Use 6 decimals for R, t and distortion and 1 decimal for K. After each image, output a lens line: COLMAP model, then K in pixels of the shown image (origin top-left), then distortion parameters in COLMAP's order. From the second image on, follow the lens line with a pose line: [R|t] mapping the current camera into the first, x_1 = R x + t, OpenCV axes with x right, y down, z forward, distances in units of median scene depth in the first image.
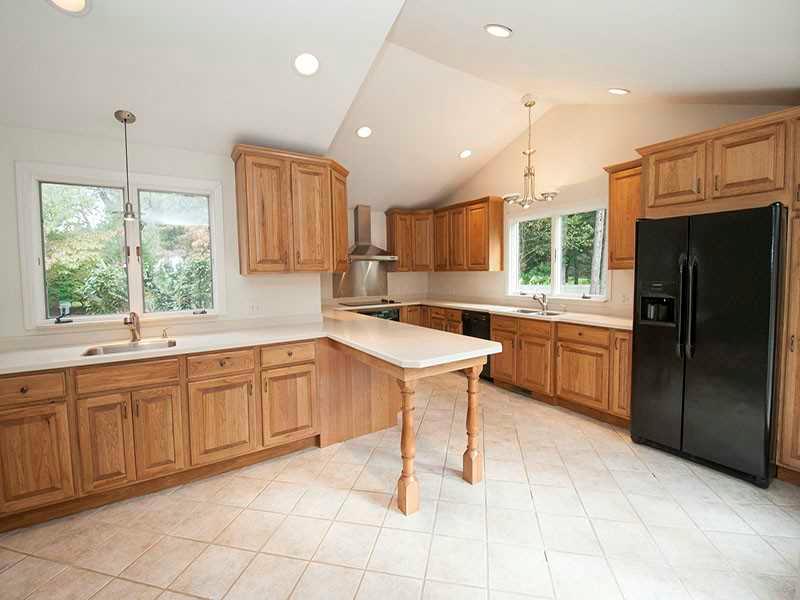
lens RADIAL K [[352.1, 0, 400.0], [0, 352.1, 300.0], [0, 0, 1]] dist [-0.000054, -0.009213]
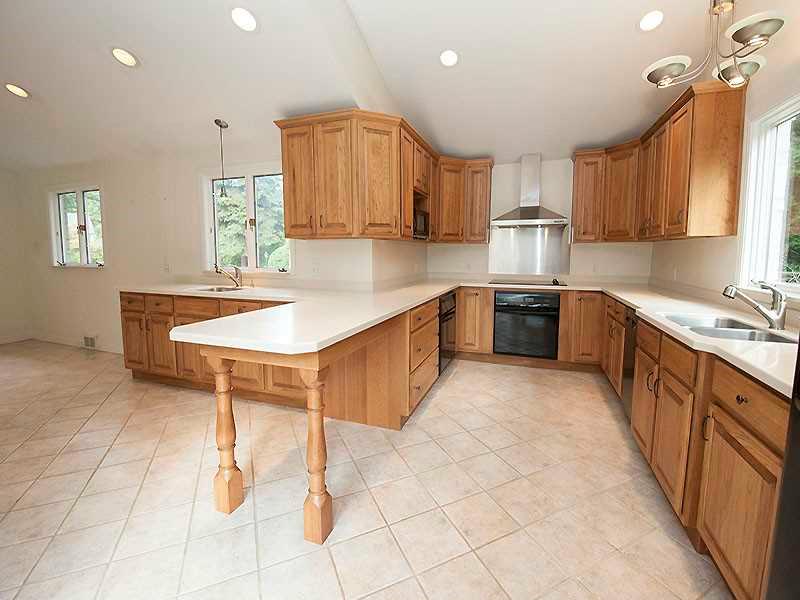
lens RADIAL K [[352.5, 0, 417.9], [0, 352.5, 296.6], [0, 0, 1]] dist [-0.002072, -0.000257]
pose [[0.610168, 0.115801, -0.783763, 0.706327], [-0.075982, 0.993254, 0.087601, -0.018258], [0.788620, 0.006101, 0.614851, 0.634361]]
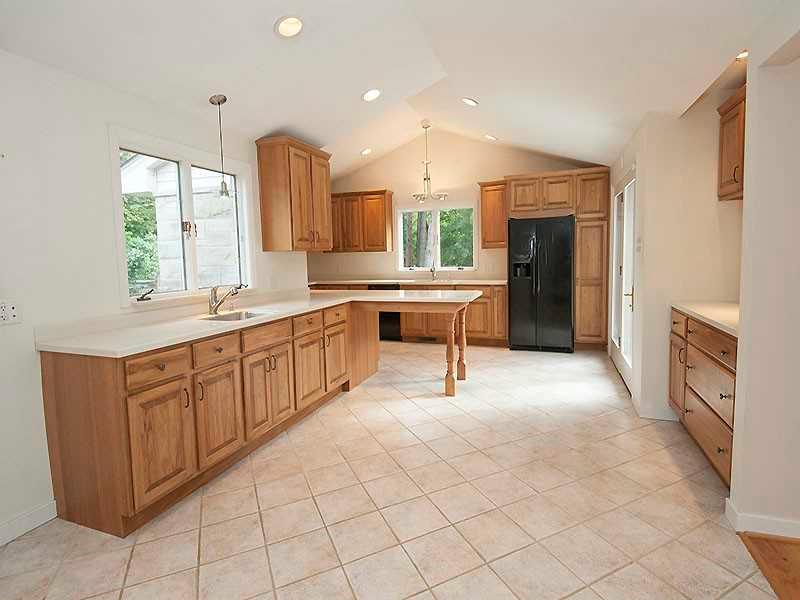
lens RADIAL K [[414.9, 0, 400.0], [0, 414.9, 300.0], [0, 0, 1]] dist [0.023689, -0.000151]
pose [[0.796669, -0.071067, 0.600223, -0.978569], [0.060811, 0.997449, 0.037384, 0.058251], [-0.601348, 0.006717, 0.798959, -0.292517]]
